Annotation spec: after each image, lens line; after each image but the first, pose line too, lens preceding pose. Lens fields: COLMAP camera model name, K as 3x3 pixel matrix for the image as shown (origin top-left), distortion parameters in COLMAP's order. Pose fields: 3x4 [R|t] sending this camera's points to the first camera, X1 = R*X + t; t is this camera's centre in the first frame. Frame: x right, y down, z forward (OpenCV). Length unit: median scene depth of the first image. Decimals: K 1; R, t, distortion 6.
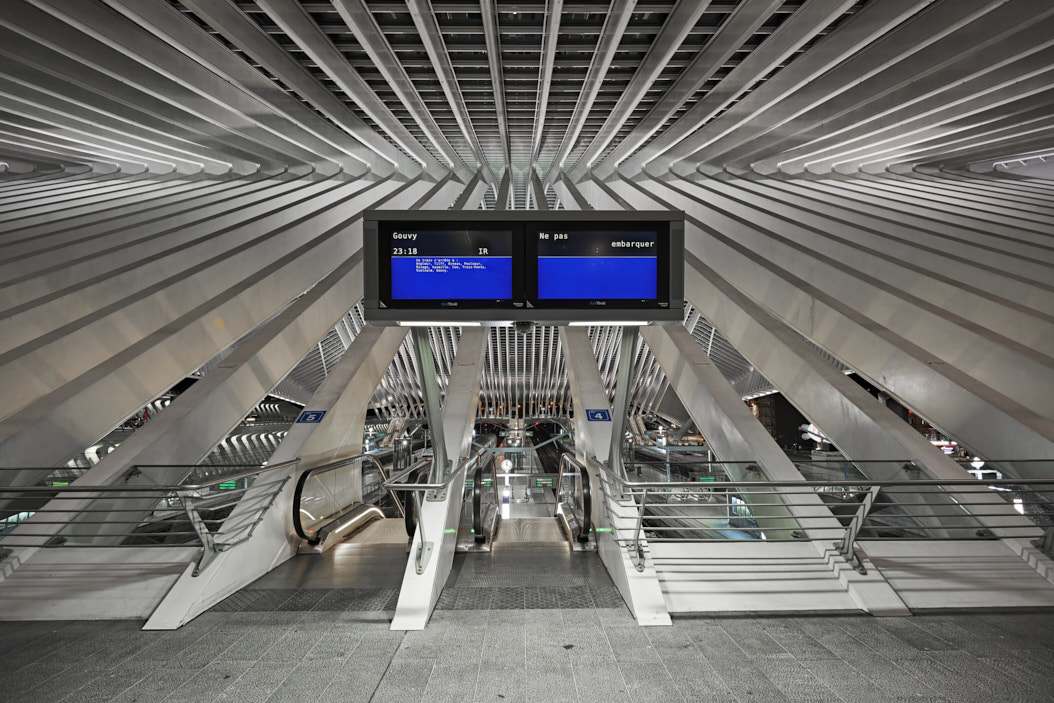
lens RADIAL K [[545.0, 0, 528.3], [0, 545.0, 353.8], [0, 0, 1]] dist [0.005168, 0.000227]
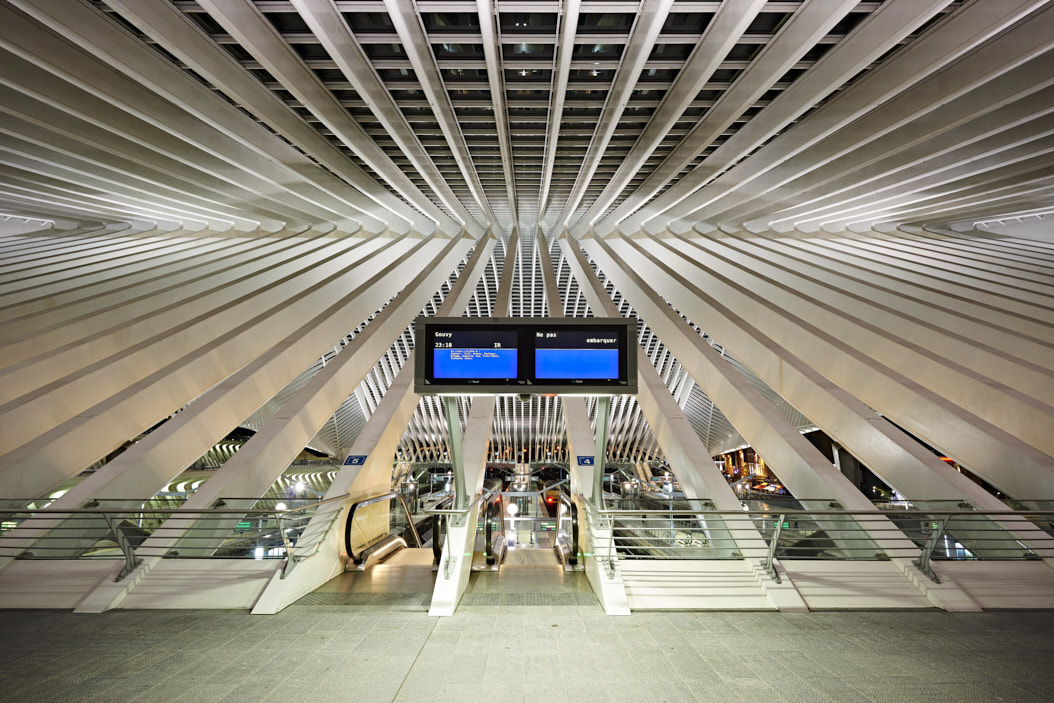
lens RADIAL K [[545.0, 0, 528.3], [0, 545.0, 353.8], [0, 0, 1]] dist [0.005168, 0.000227]
pose [[0.999910, 0.005347, -0.012344, 0.005349], [-0.006315, 0.996791, -0.079797, -0.016340], [0.011878, 0.079867, 0.996735, -0.138938]]
